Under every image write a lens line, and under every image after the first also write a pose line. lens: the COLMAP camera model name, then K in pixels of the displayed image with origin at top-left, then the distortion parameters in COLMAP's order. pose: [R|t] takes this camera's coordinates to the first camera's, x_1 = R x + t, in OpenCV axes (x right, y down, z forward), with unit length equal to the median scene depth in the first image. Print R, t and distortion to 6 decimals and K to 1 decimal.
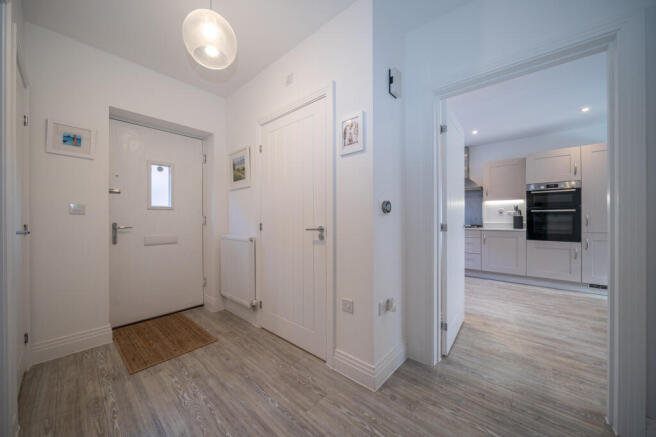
lens RADIAL K [[230.0, 0, 328.0], [0, 230.0, 218.5], [0, 0, 1]] dist [0.000475, 0.000039]
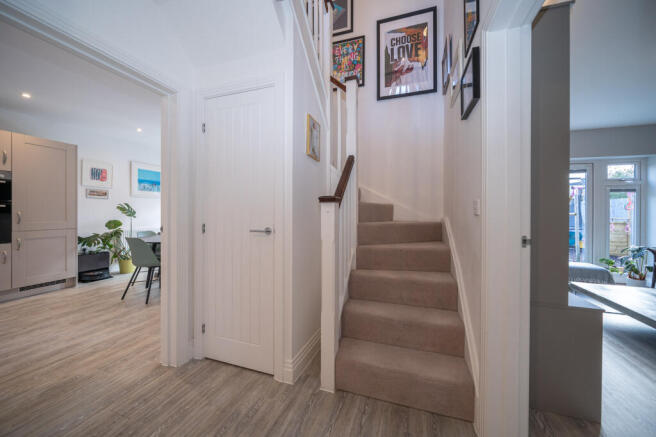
lens RADIAL K [[230.0, 0, 328.0], [0, 230.0, 218.5], [0, 0, 1]] dist [0.000475, 0.000039]
pose [[-0.350889, -0.007413, 0.936388, -0.125361], [-0.004650, 0.999970, 0.006174, 0.001119], [-0.936406, -0.002188, -0.350913, 0.190680]]
